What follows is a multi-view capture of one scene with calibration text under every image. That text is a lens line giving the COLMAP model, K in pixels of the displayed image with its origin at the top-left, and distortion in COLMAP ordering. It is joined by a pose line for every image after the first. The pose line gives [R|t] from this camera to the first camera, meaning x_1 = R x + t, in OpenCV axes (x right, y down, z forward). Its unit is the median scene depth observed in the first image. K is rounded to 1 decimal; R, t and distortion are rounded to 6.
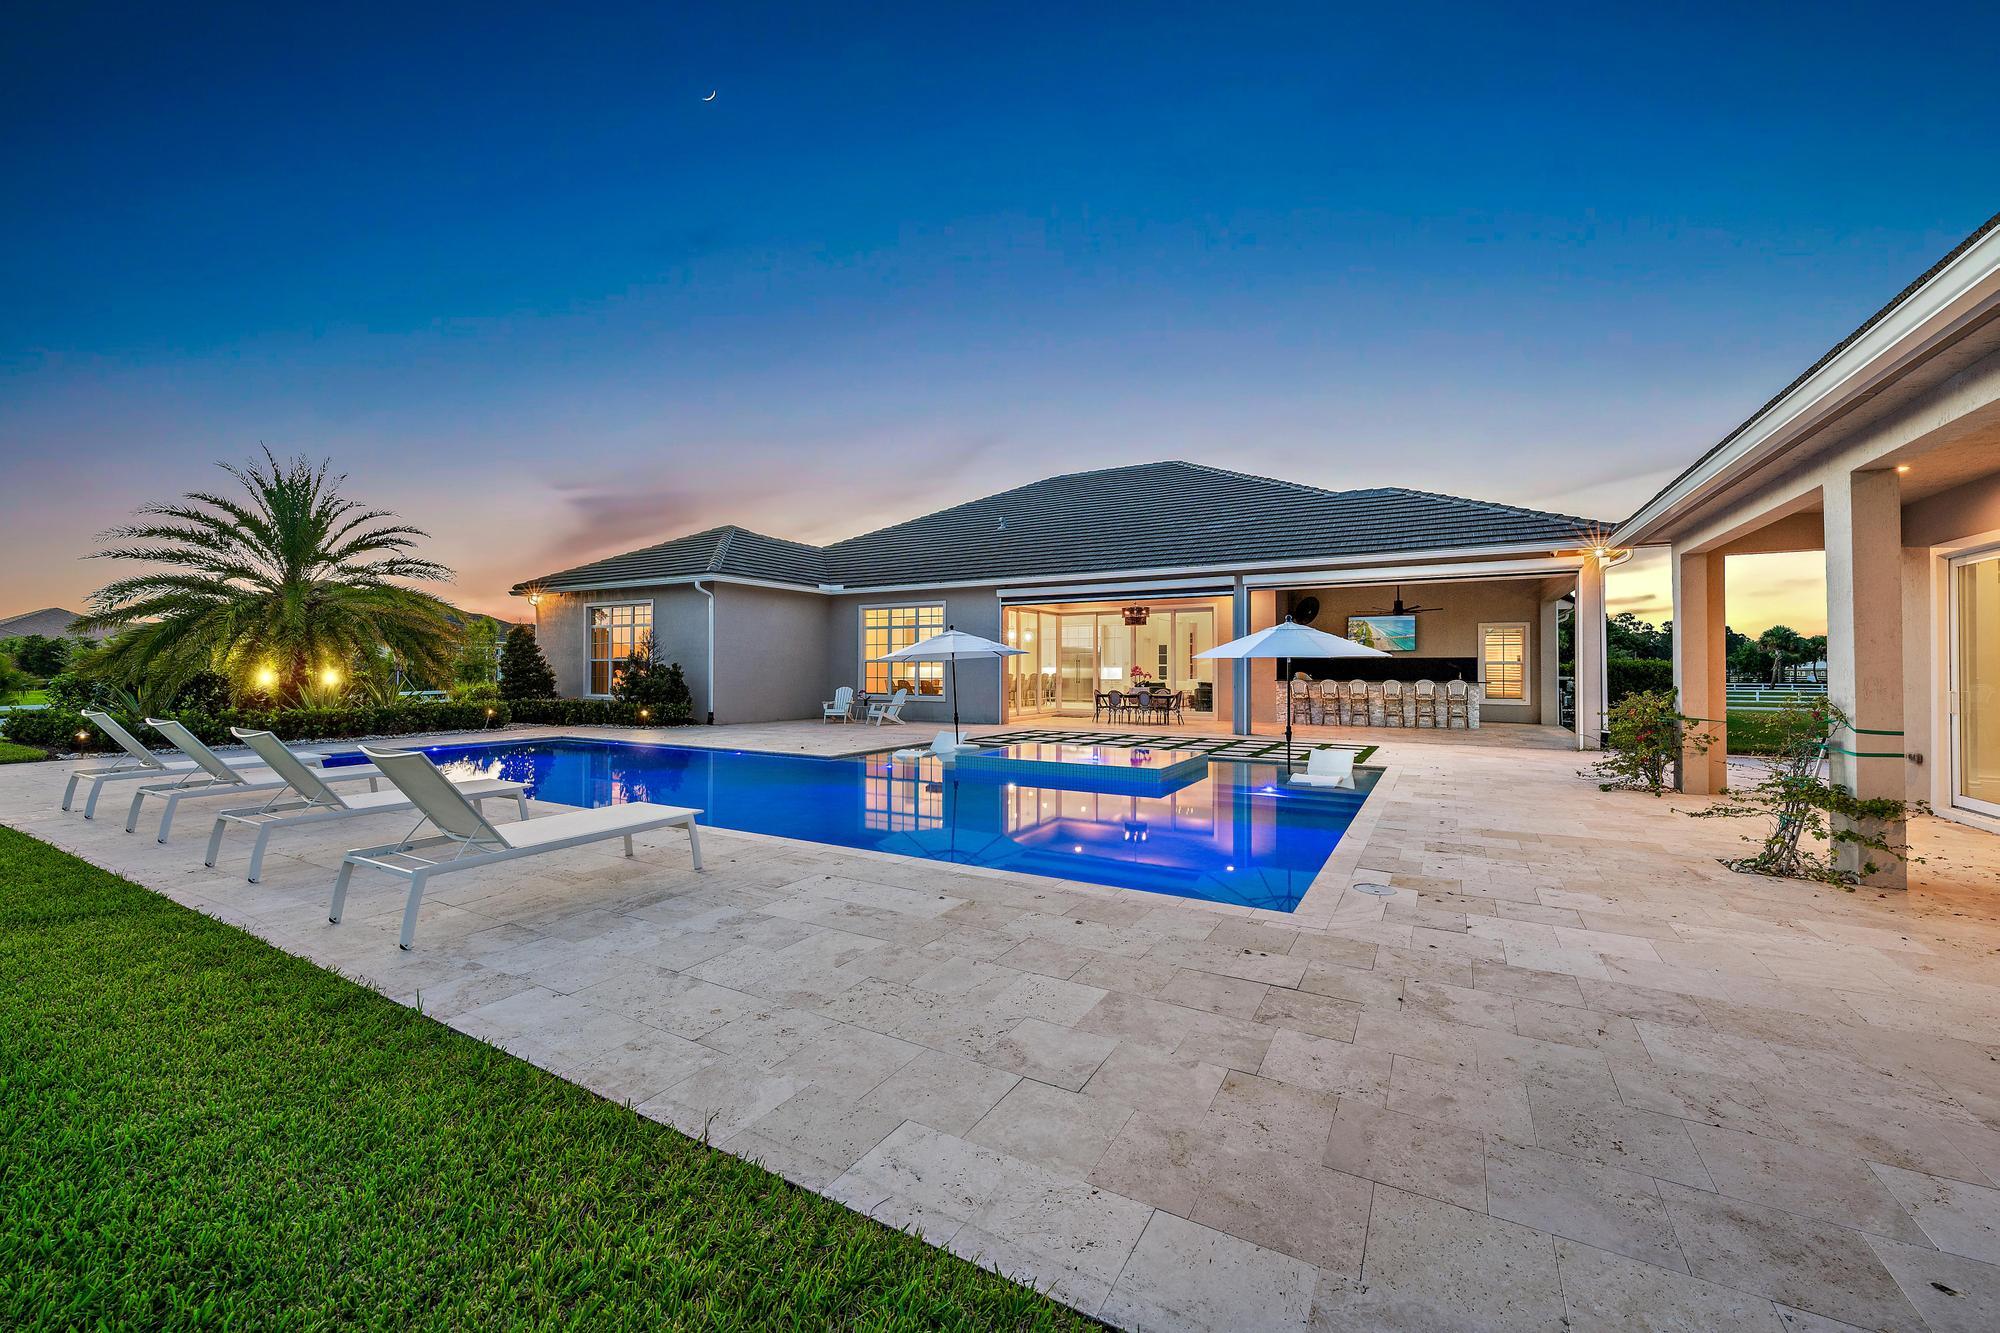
lens RADIAL K [[790.9, 0, 1007.3], [0, 790.9, 668.8], [0, 0, 1]] dist [0.001244, 0.000339]
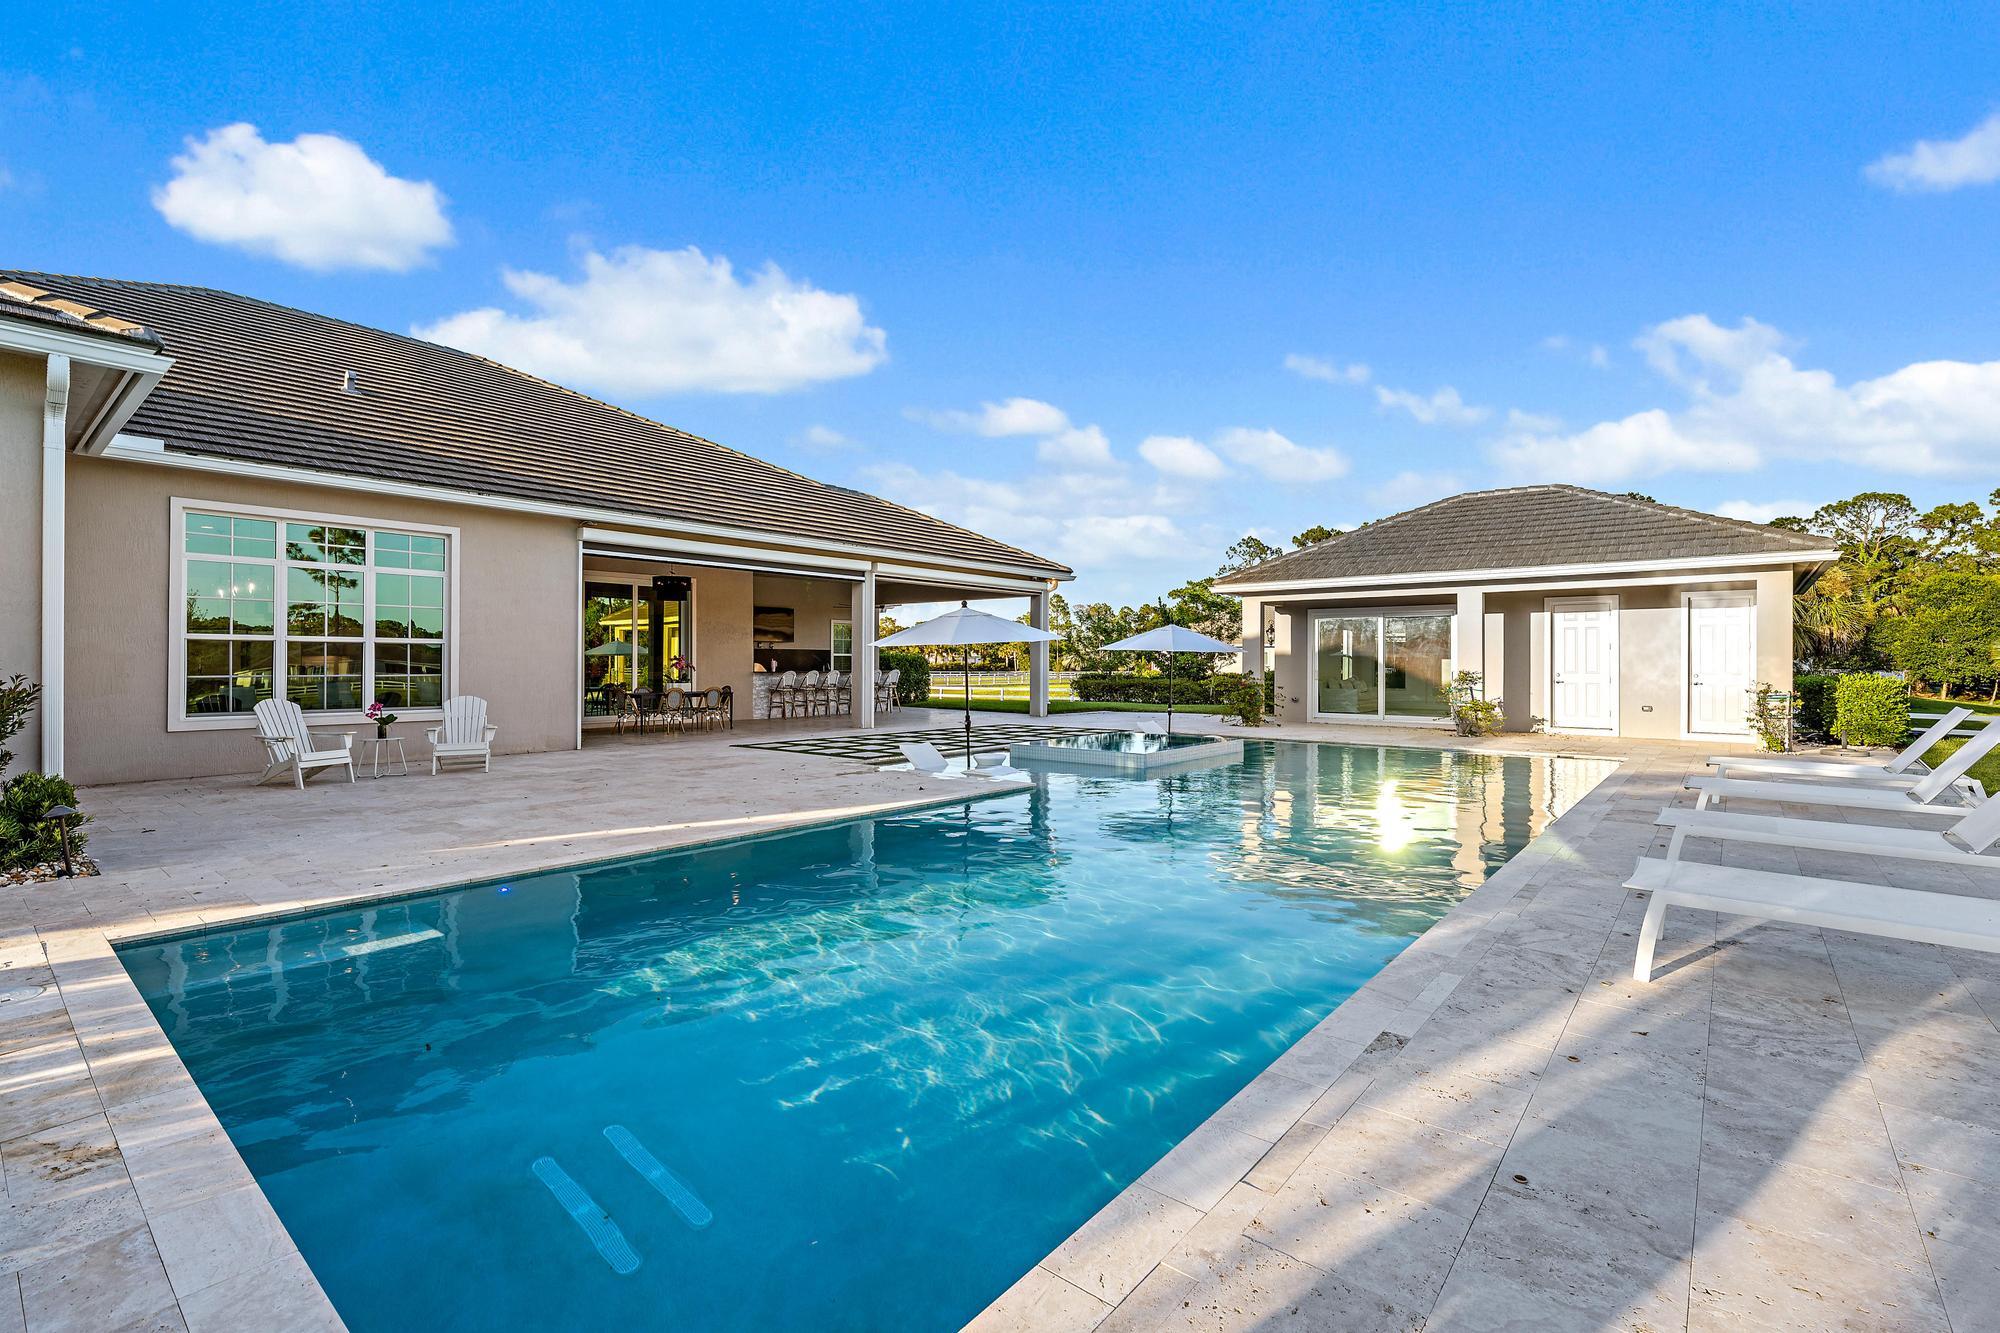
lens RADIAL K [[898.6, 0, 997.0], [0, 898.6, 659.9], [0, 0, 1]] dist [0.004378, -0.000320]
pose [[0.170274, 0.002497, 0.985394, -0.605559], [-0.006504, 0.999978, -0.001410, 0.000445], [-0.985375, -0.006169, 0.170286, 0.541082]]
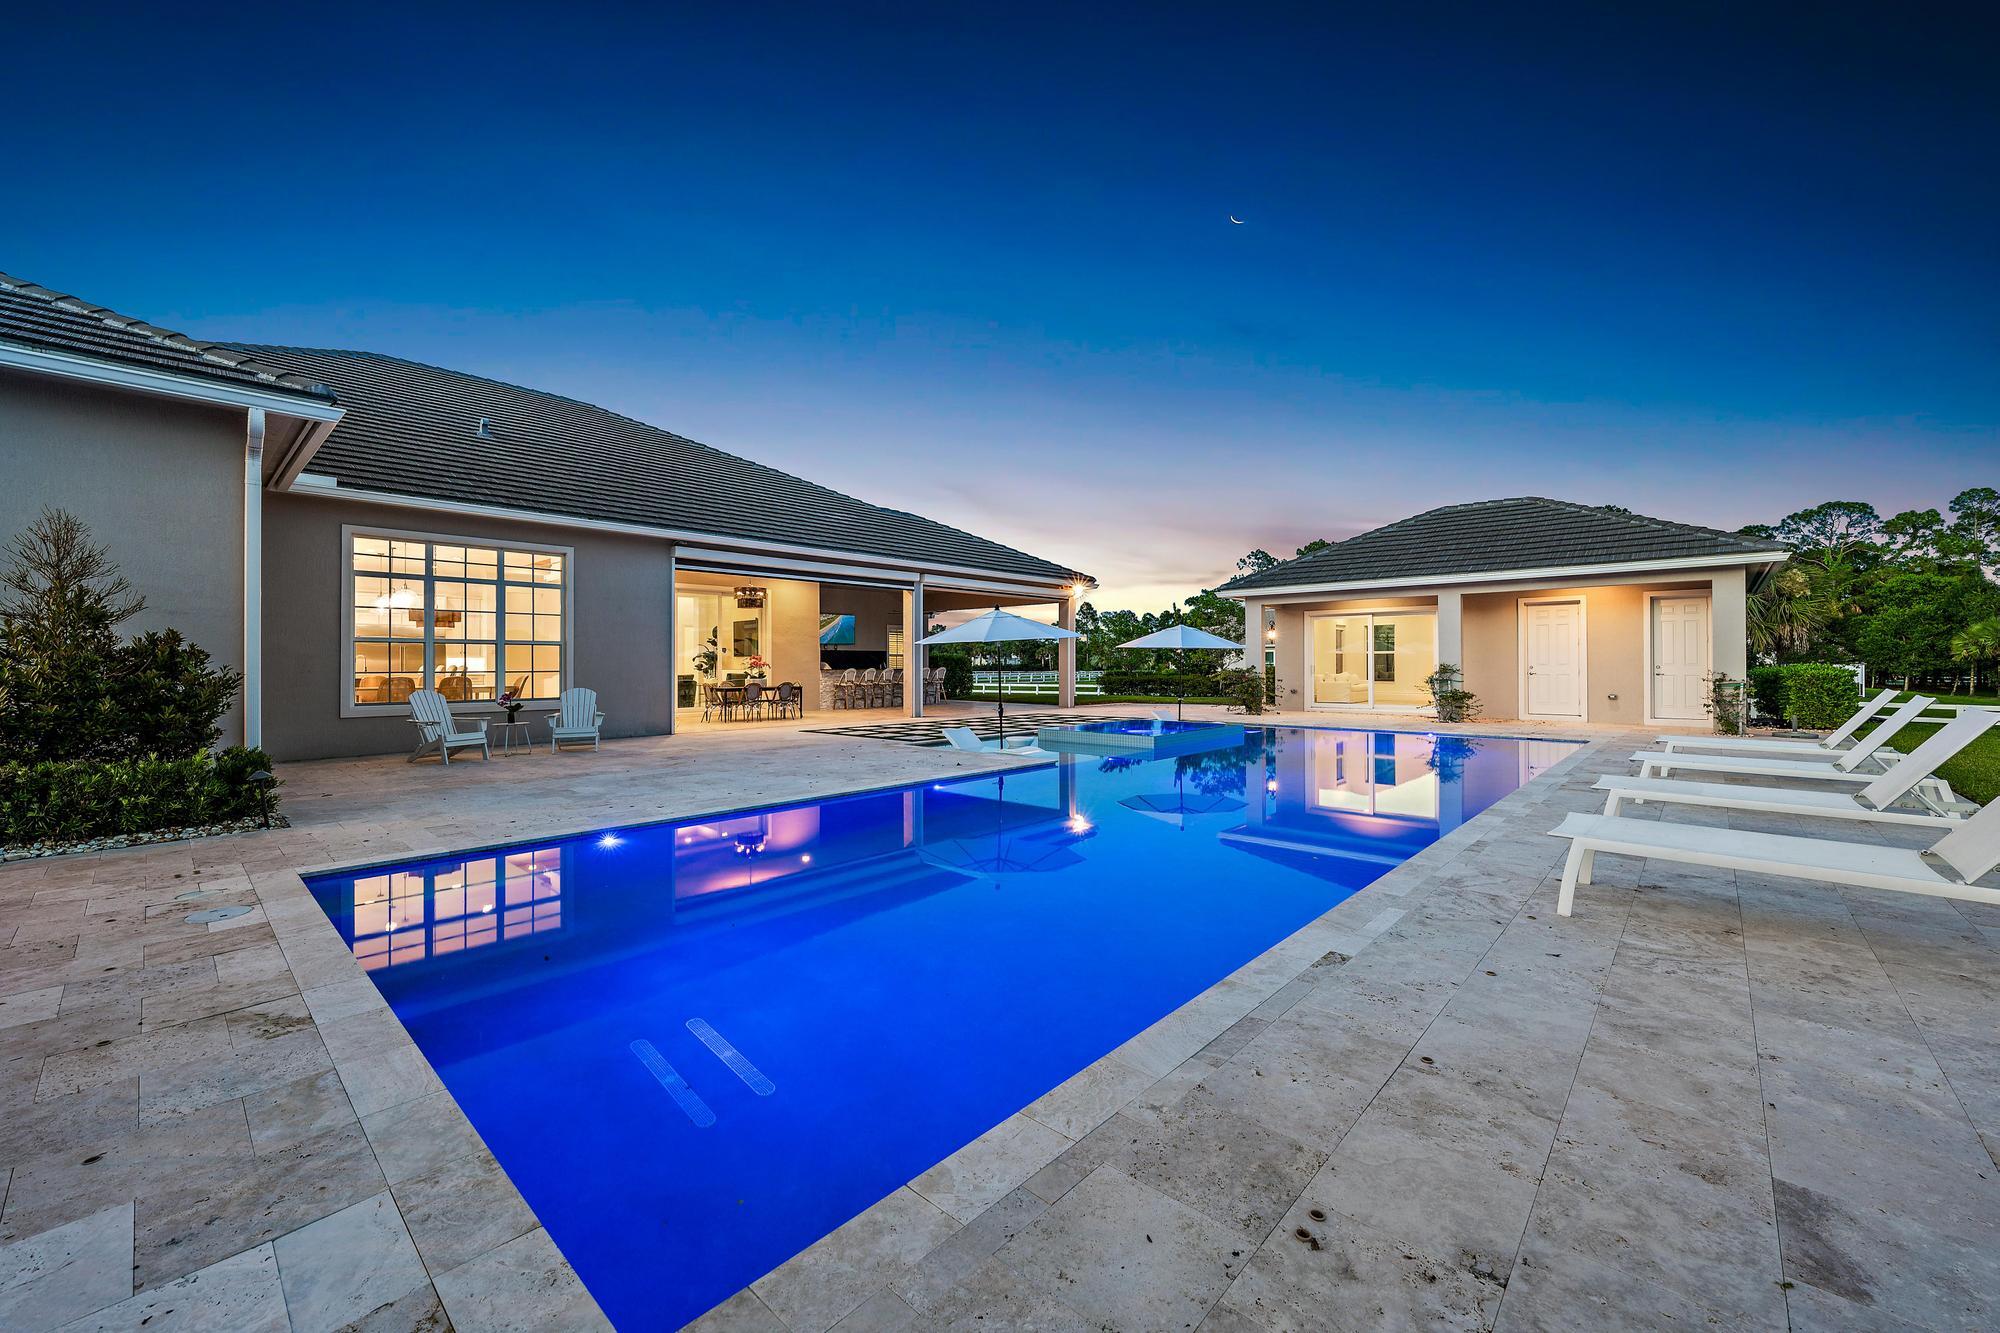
lens RADIAL K [[790.9, 0, 1000.9], [0, 790.9, 660.7], [0, 0, 1]] dist [0.001244, 0.000339]
pose [[0.215383, 0.003554, 0.976523, -0.616440], [0.000872, 0.999992, -0.003831, 0.006589], [-0.976529, 0.001677, 0.215378, 0.529289]]
